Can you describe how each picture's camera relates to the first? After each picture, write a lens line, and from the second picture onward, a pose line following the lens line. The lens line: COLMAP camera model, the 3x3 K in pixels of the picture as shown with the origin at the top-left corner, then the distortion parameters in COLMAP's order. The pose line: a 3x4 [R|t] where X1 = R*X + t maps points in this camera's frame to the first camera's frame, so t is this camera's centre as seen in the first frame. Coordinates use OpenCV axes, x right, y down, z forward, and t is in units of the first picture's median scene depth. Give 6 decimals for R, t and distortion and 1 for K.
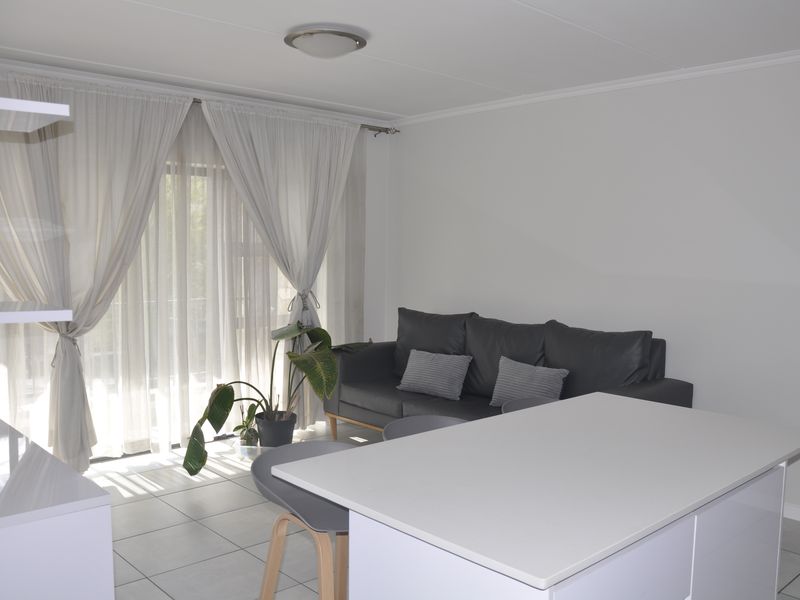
lens RADIAL K [[736.1, 0, 400.0], [0, 736.1, 300.0], [0, 0, 1]] dist [-0.083464, 0.031232]
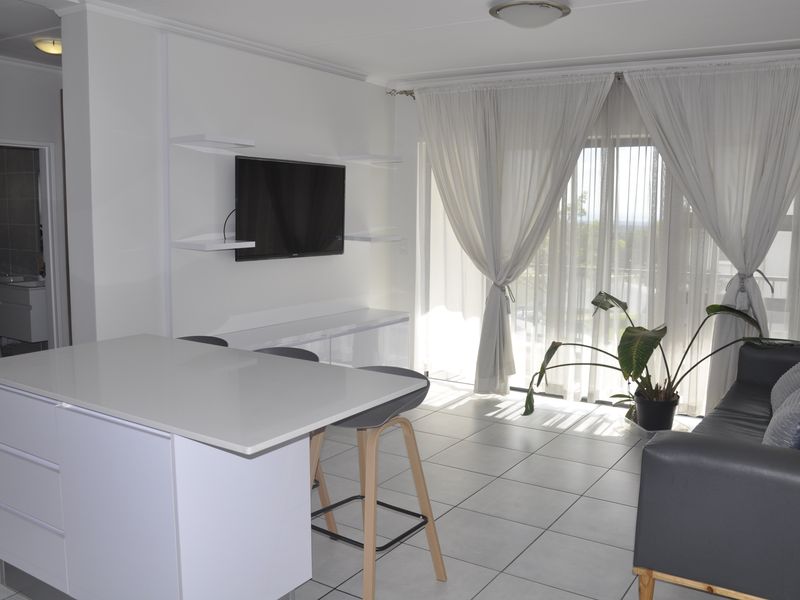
lens RADIAL K [[736.1, 0, 400.0], [0, 736.1, 300.0], [0, 0, 1]] dist [-0.083464, 0.031232]
pose [[0.253508, 0.096711, -0.962487, 0.663442], [-0.094809, 0.992683, 0.074774, -0.001737], [0.962676, 0.072296, 0.260822, 0.448172]]
